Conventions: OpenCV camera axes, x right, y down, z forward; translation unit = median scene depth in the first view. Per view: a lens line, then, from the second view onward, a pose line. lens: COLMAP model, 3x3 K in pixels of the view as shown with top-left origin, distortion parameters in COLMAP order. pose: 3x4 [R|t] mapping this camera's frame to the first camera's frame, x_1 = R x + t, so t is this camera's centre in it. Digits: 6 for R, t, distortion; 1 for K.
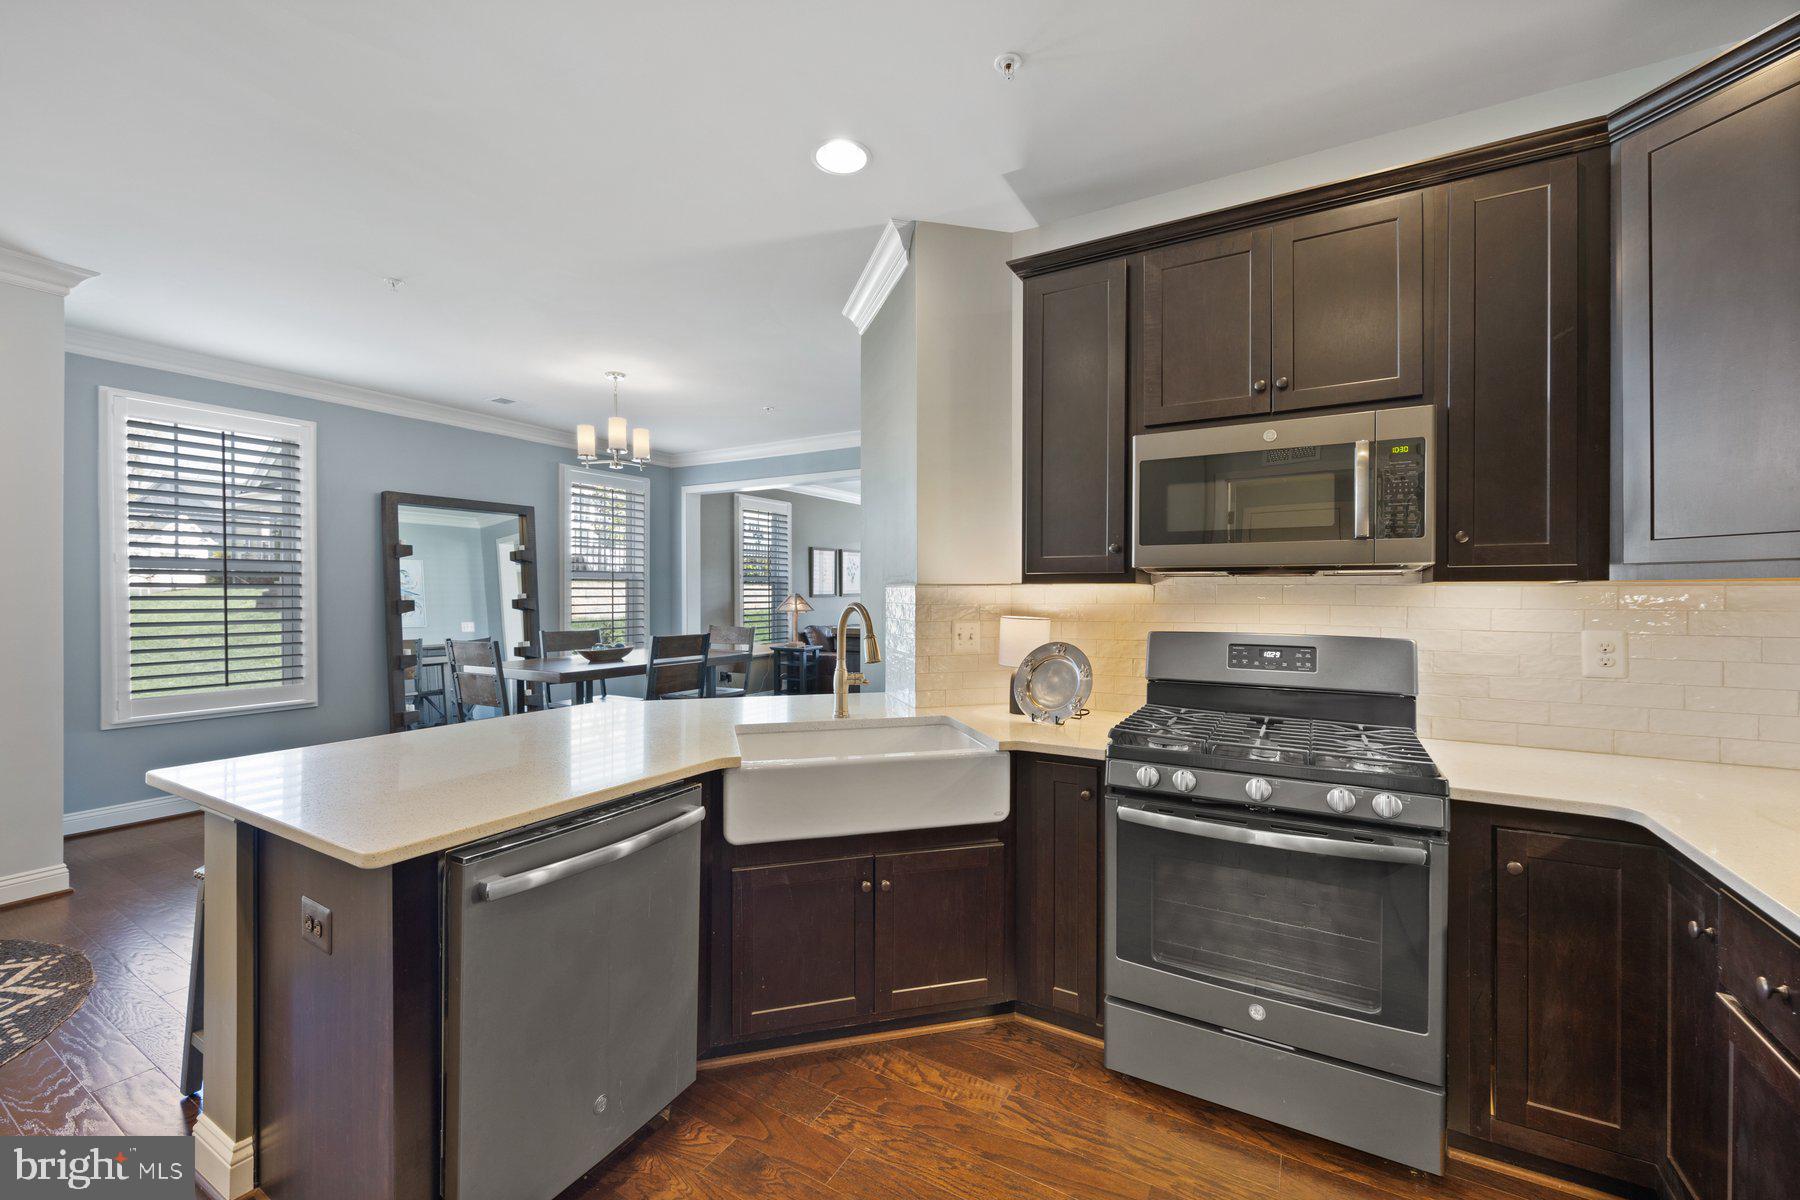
lens RADIAL K [[725.7, 0, 893.2], [0, 725.7, 596.5], [0, 0, 1]] dist [-0.004883, 0.001177]
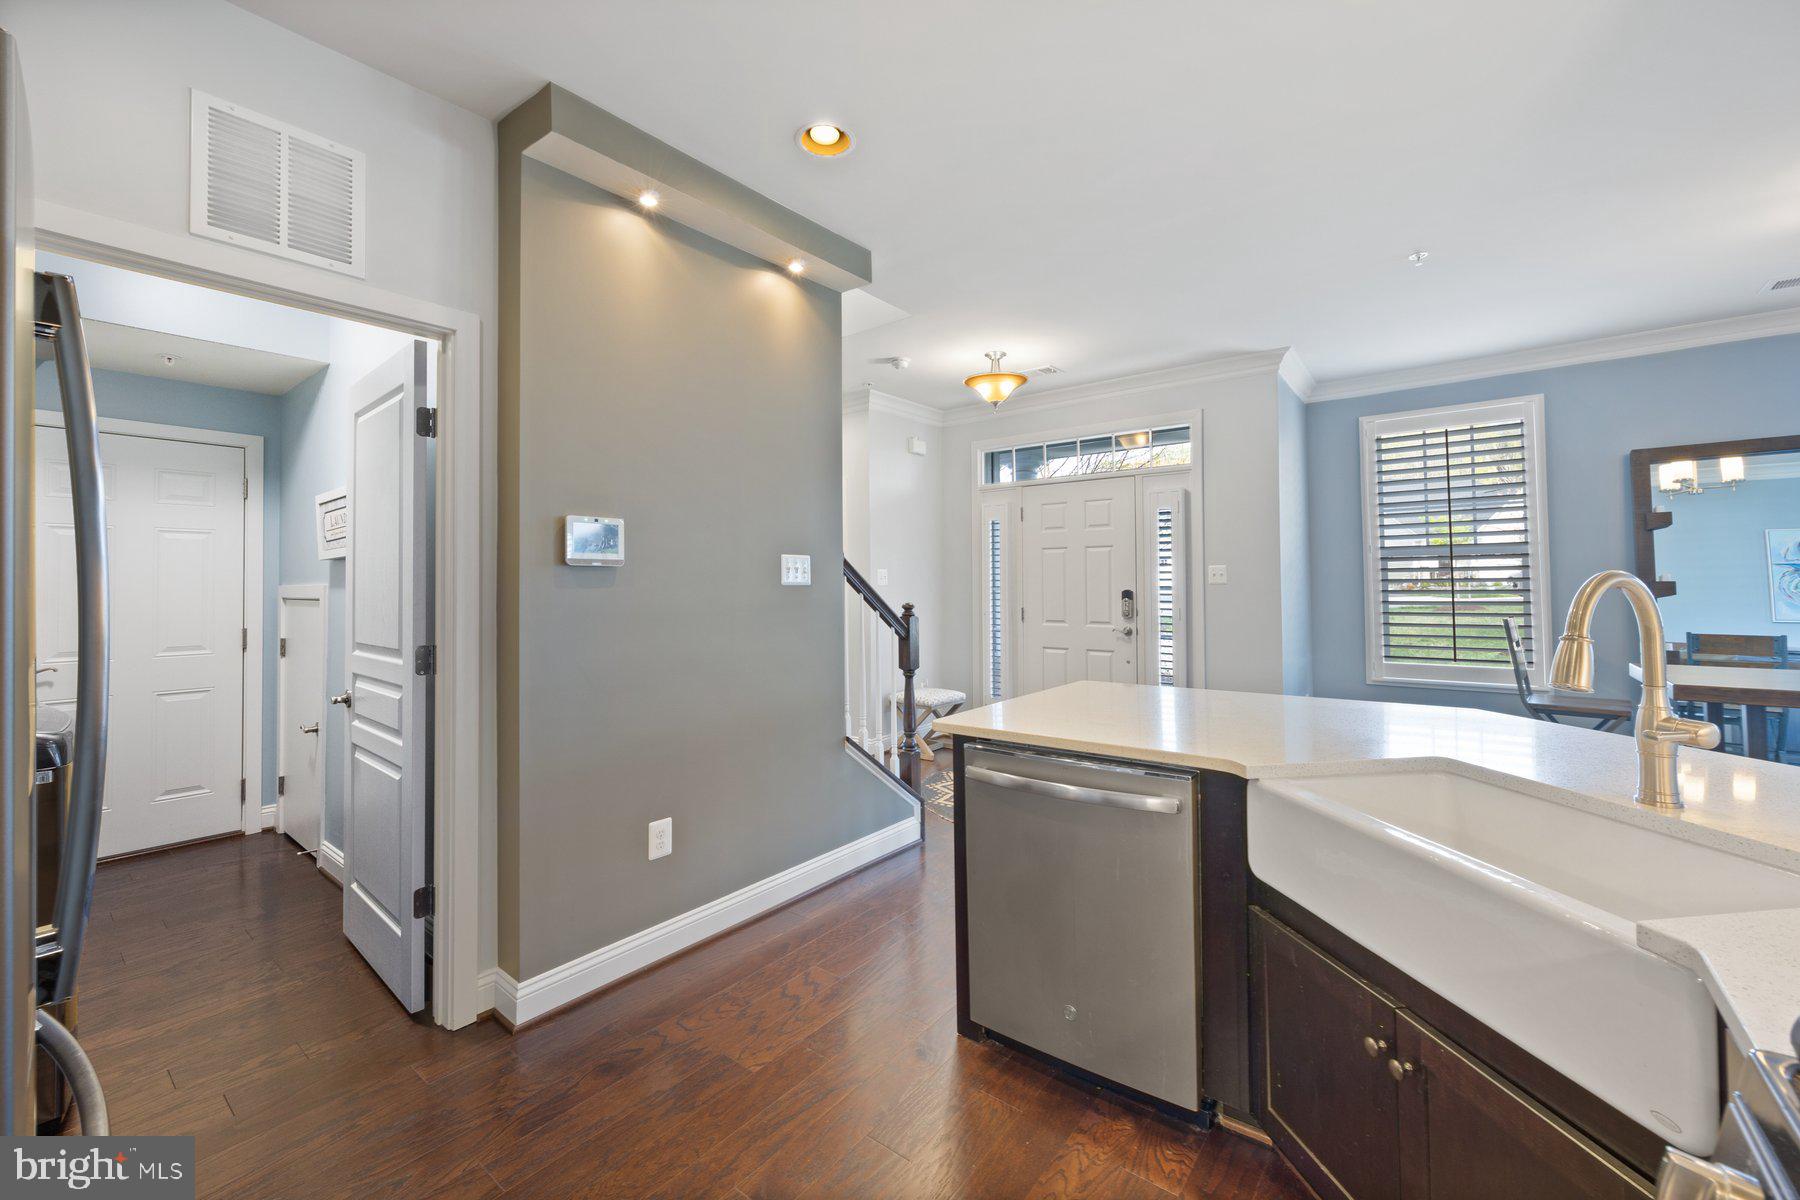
lens RADIAL K [[725.7, 0, 894.7], [0, 725.7, 588.0], [0, 0, 1]] dist [-0.004883, 0.001177]
pose [[-0.142614, -0.000345, -0.989778, 0.546736], [0.006069, 0.999981, -0.001223, 0.018905], [0.989760, -0.006181, -0.142609, 0.633944]]
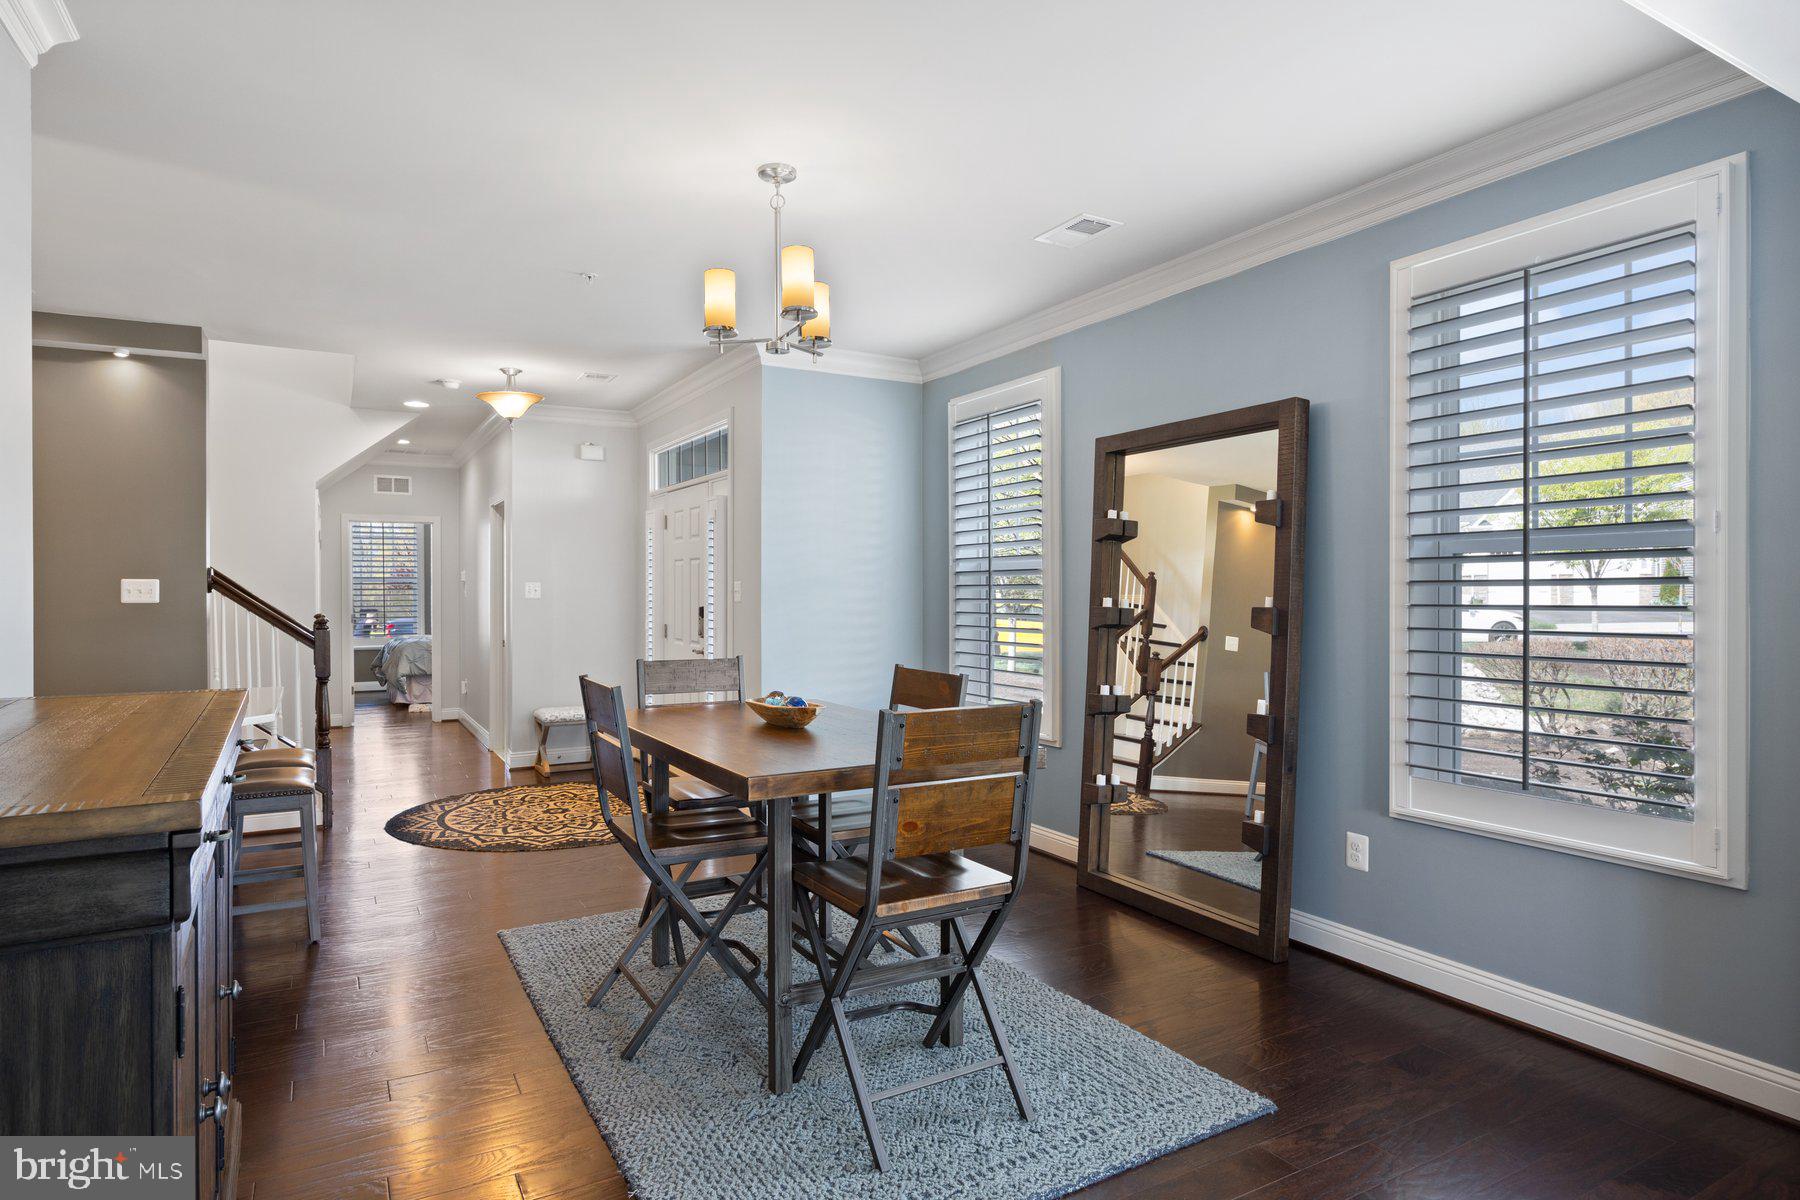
lens RADIAL K [[1003.1, 0, 891.5], [0, 1003.1, 599.8], [0, 0, 1]] dist [-0.006650, -0.000245]
pose [[-0.506452, 0.005456, -0.862251, 0.382871], [-0.001823, 0.999971, 0.007398, -0.017312], [0.862266, 0.005319, -0.506428, 2.937300]]
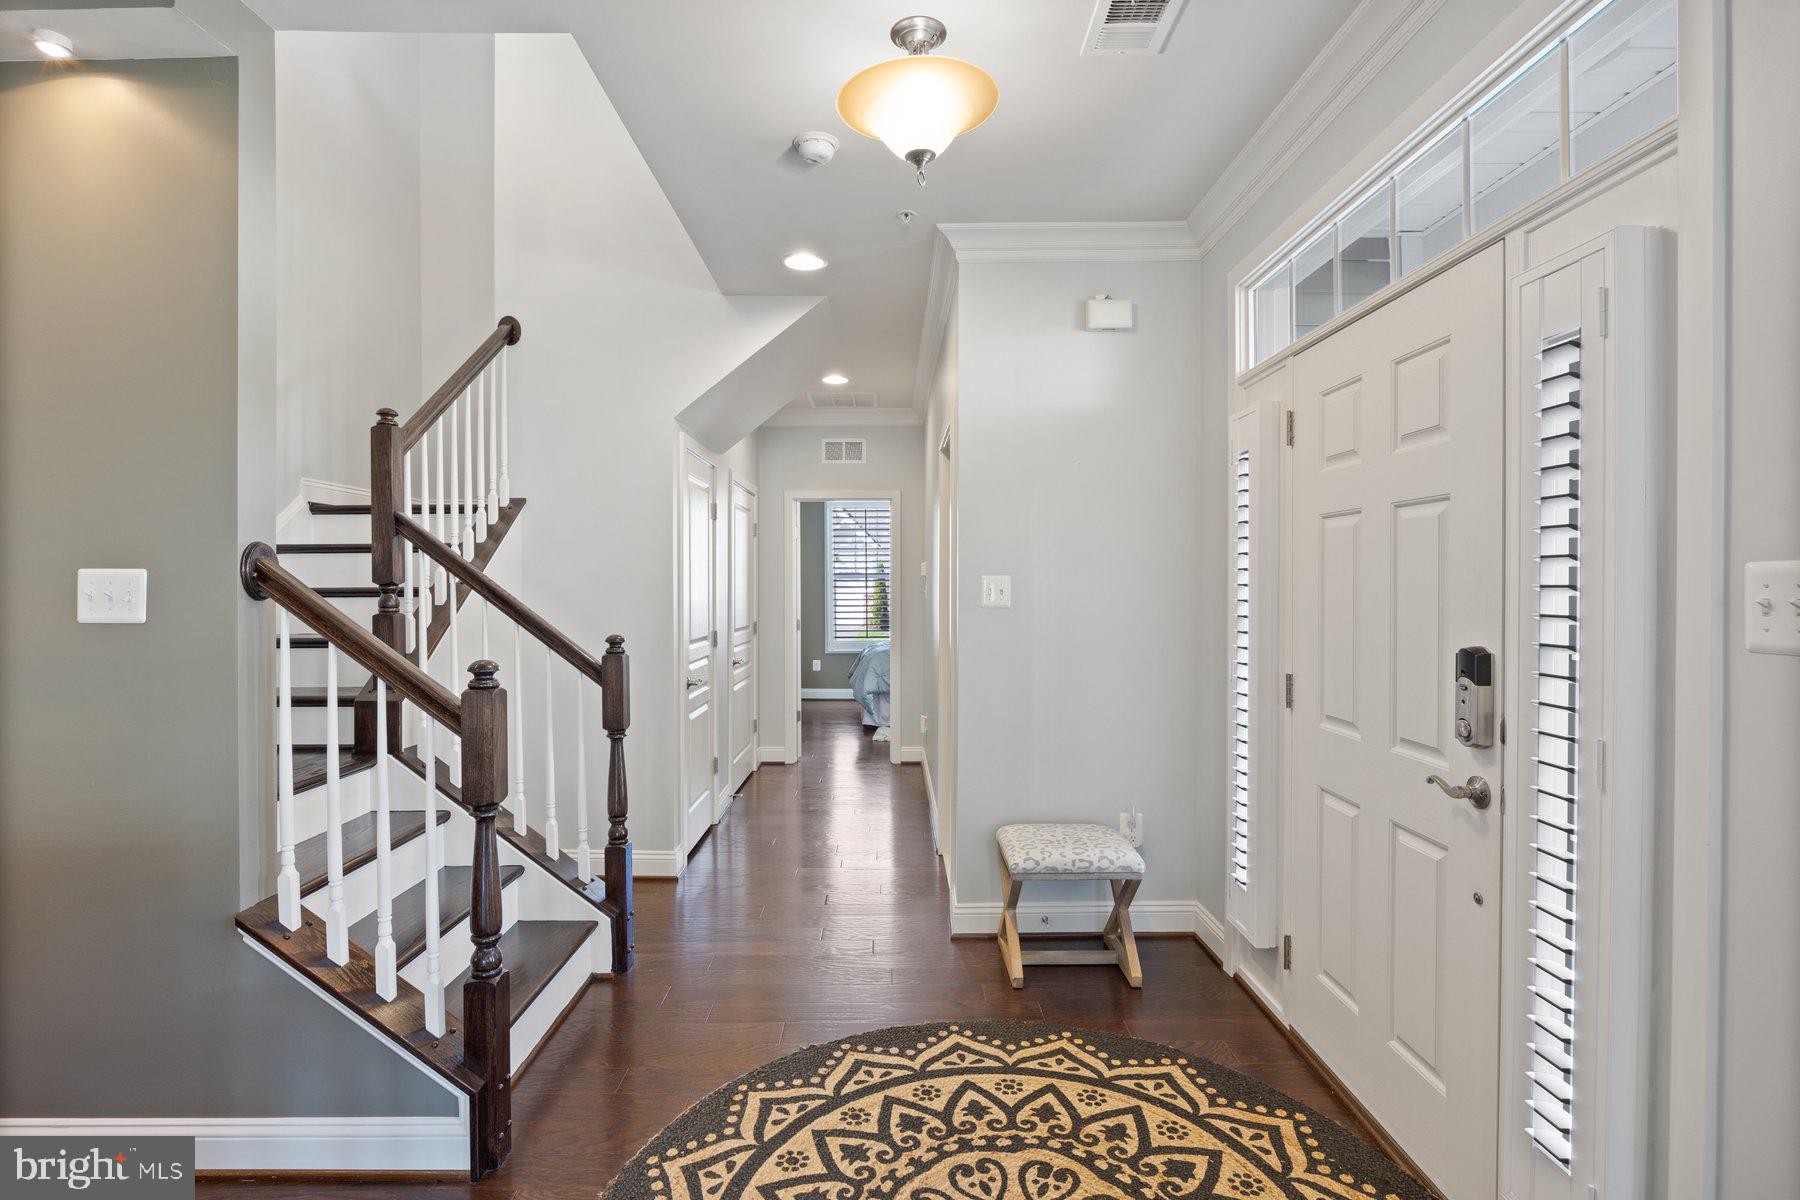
lens RADIAL K [[899.5, 0, 902.2], [0, 899.5, 596.2], [0, 0, 1]] dist [-0.013439, 0.001539]
pose [[-0.855124, 0.002841, -0.518415, -0.947130], [-0.002753, 0.999946, 0.010020, -0.027953], [0.518416, 0.009995, -0.855070, 1.459855]]
